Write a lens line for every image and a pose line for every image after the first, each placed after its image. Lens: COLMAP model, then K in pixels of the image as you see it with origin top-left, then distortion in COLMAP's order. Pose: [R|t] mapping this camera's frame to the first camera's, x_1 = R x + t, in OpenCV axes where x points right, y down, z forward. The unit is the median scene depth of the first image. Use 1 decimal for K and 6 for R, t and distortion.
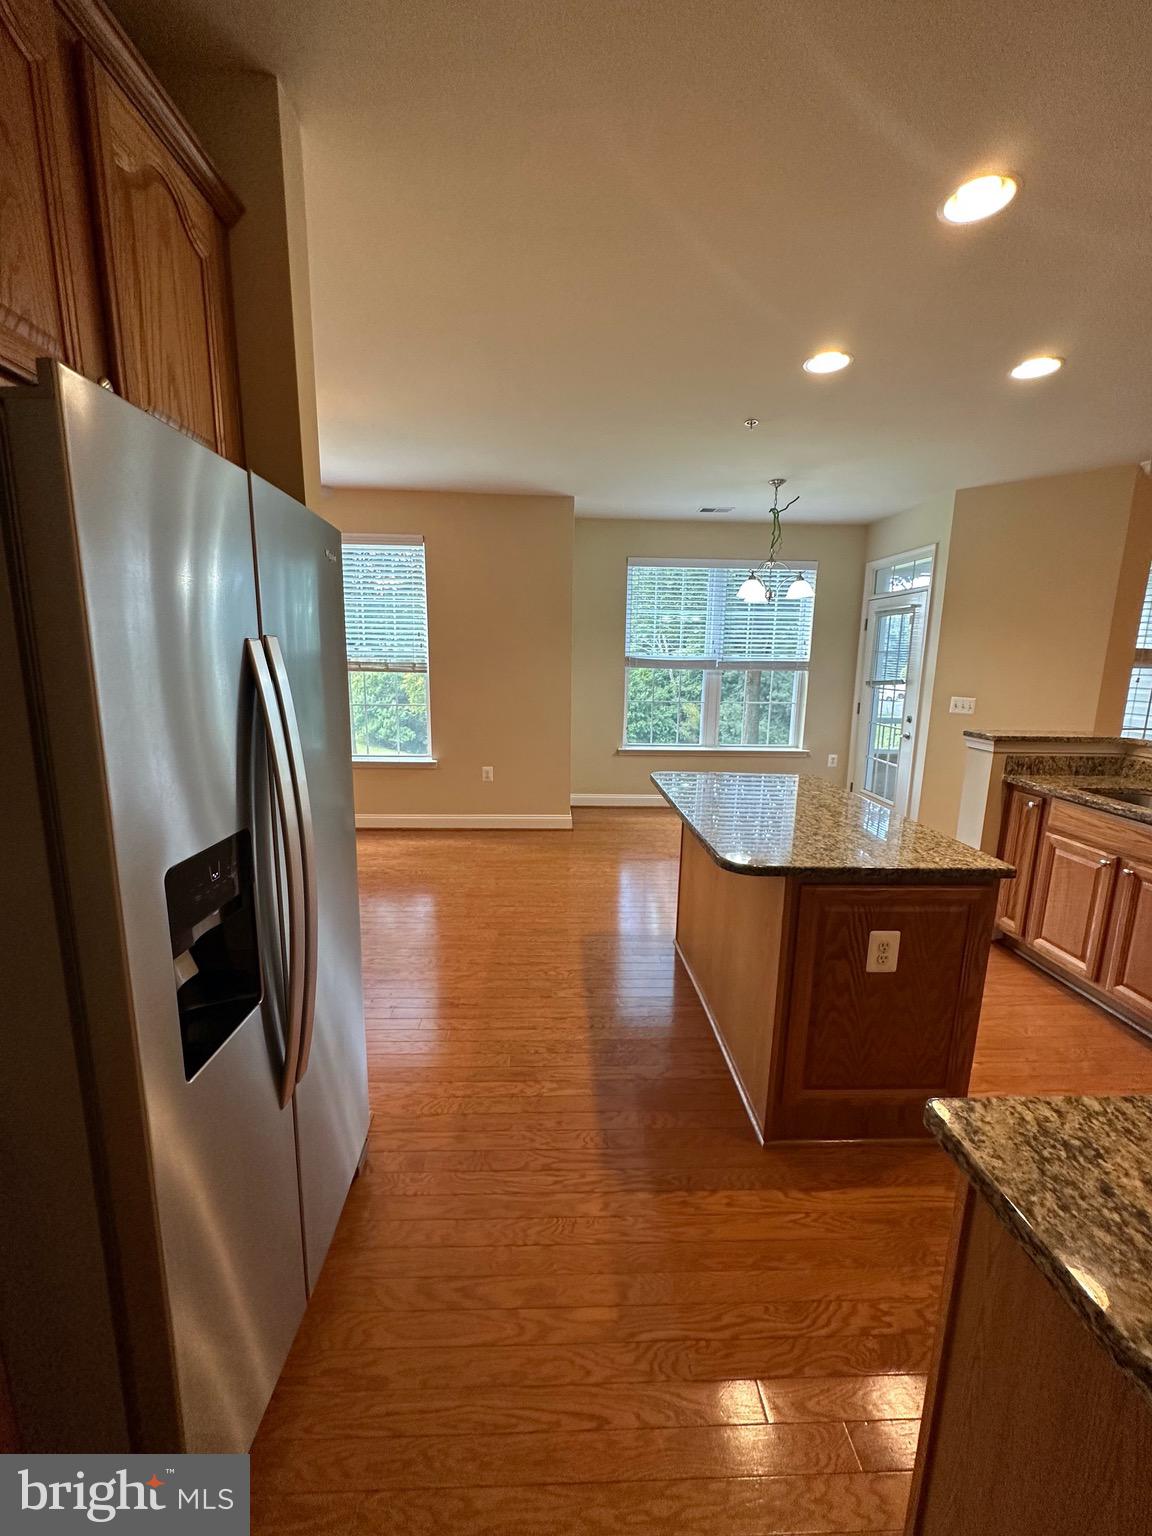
lens RADIAL K [[611.6, 0, 574.3], [0, 611.6, 766.3], [0, 0, 1]] dist [-0.002161, 0.000723]
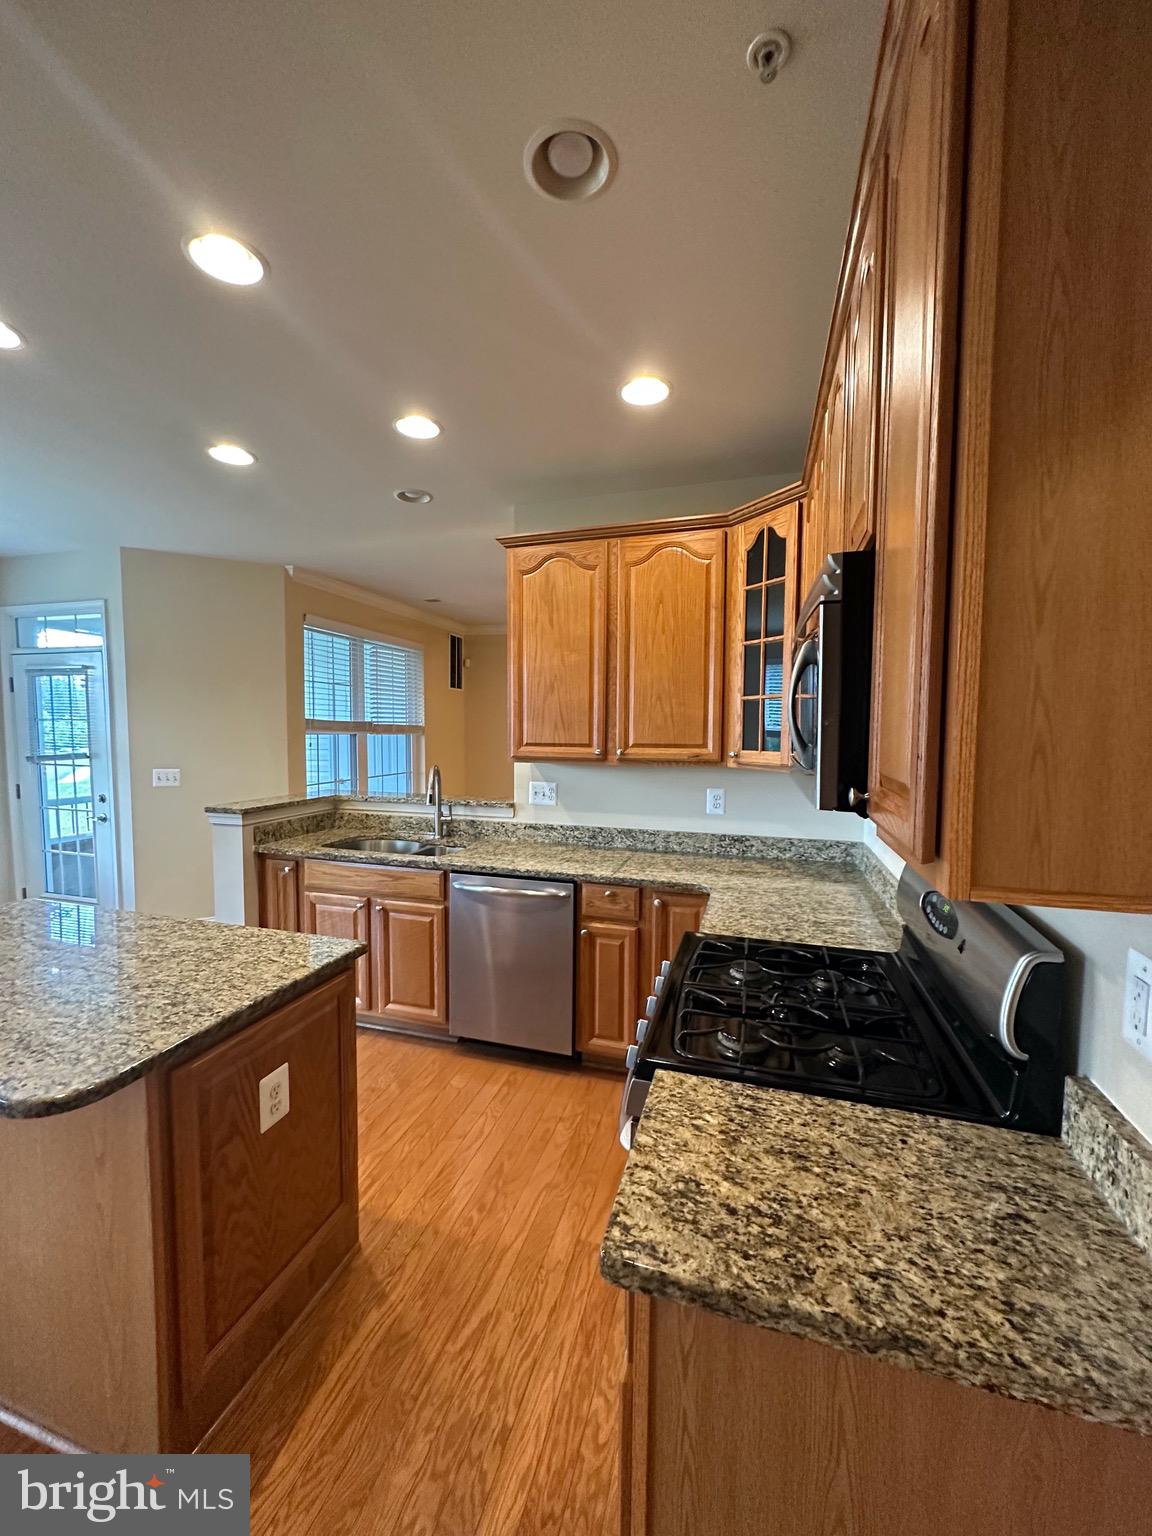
lens RADIAL K [[611.6, 0, 573.3], [0, 611.6, 767.6], [0, 0, 1]] dist [-0.002161, 0.000723]
pose [[0.326261, -0.073901, 0.942386, -0.102347], [0.164683, 0.986137, 0.020317, -0.082250], [-0.930824, 0.148566, 0.333909, 0.286905]]
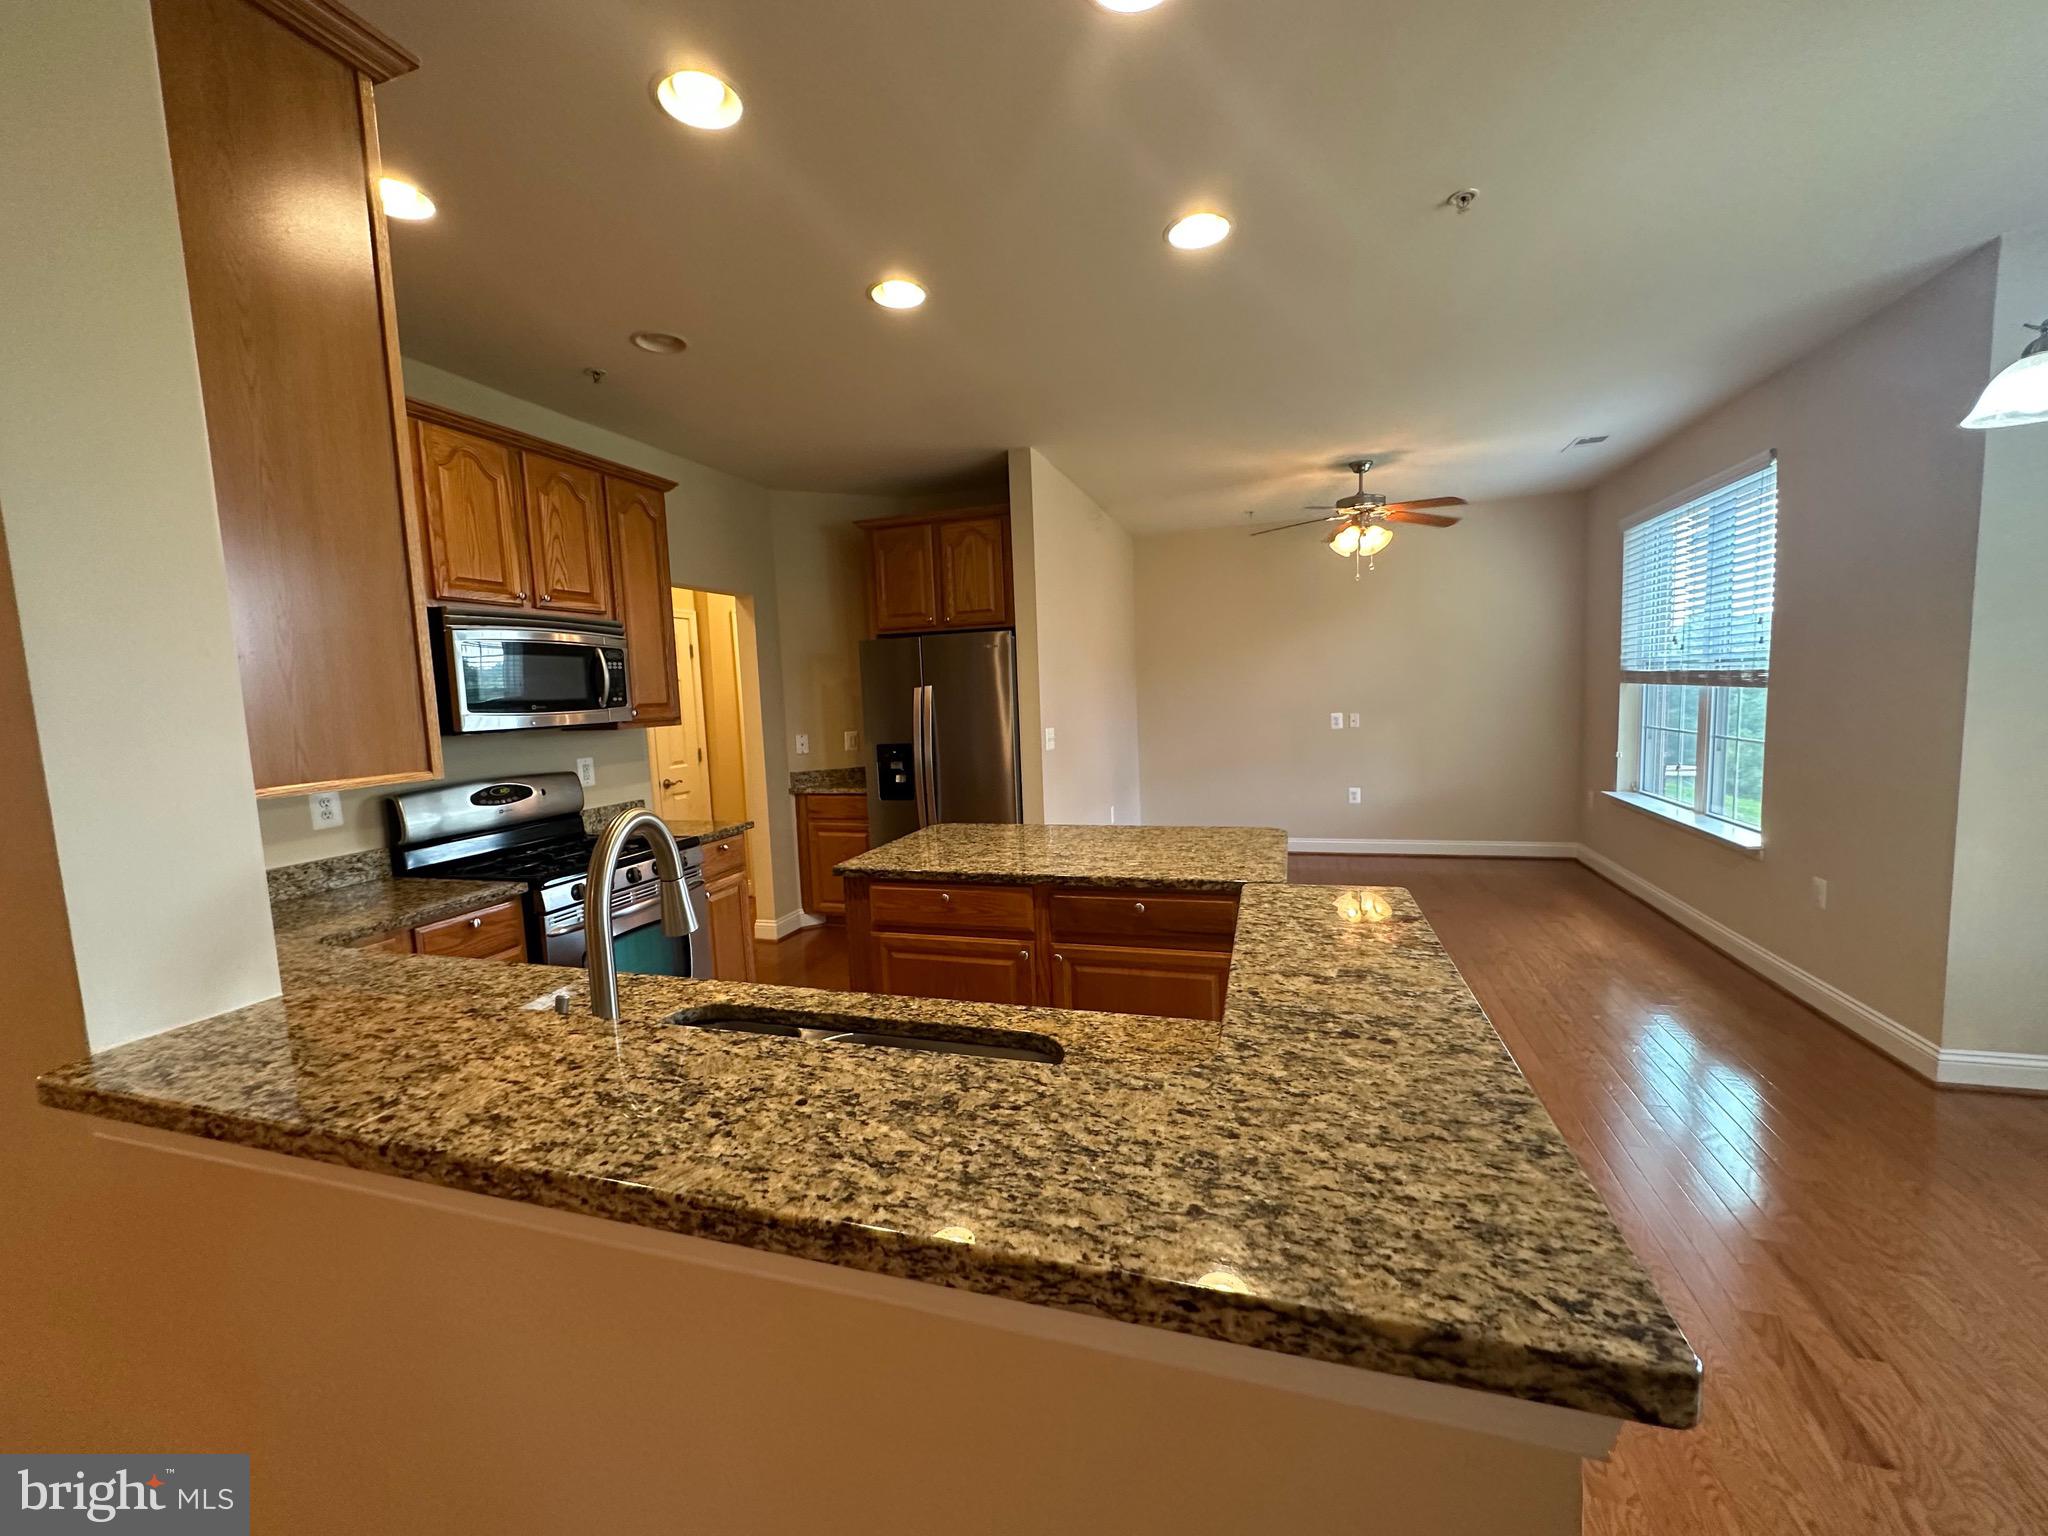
lens RADIAL K [[815.5, 0, 1023.4], [0, 815.5, 770.5], [0, 0, 1]] dist [-0.002161, 0.000723]
pose [[-0.344298, 0.090348, -0.934503, 1.977988], [-0.130824, 0.981032, 0.143046, -0.274962], [0.929701, 0.171506, -0.325947, 1.764407]]
